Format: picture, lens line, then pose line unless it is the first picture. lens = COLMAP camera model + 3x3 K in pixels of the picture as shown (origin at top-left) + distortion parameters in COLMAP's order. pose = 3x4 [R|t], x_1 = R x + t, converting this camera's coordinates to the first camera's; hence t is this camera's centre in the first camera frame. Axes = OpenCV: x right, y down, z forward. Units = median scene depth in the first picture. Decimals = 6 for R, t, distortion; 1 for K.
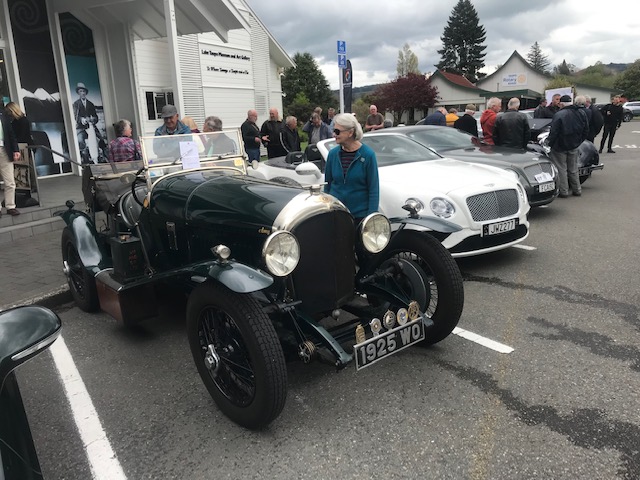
lens RADIAL K [[520.8, 0, 319.4], [0, 520.8, 240.7], [0, 0, 1]] dist [-0.000033, 0.000275]
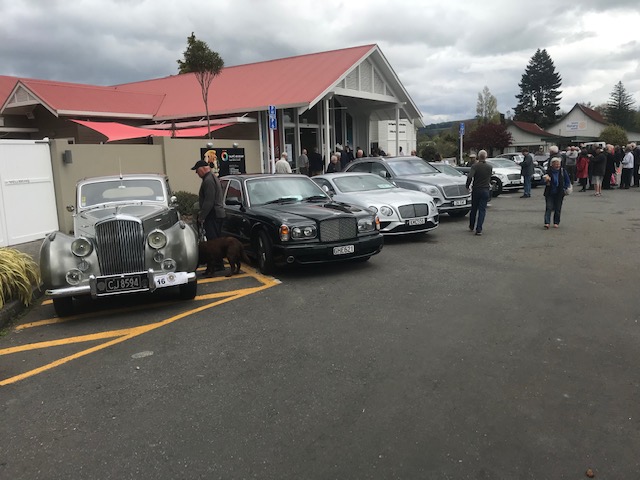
lens RADIAL K [[520.8, 0, 319.3], [0, 520.8, 238.6], [0, 0, 1]] dist [-0.000033, 0.000275]
pose [[0.990112, 0.032624, -0.136431, -0.025537], [-0.042032, 0.996890, -0.066656, 0.030980], [0.133832, 0.071731, 0.988405, -0.131596]]
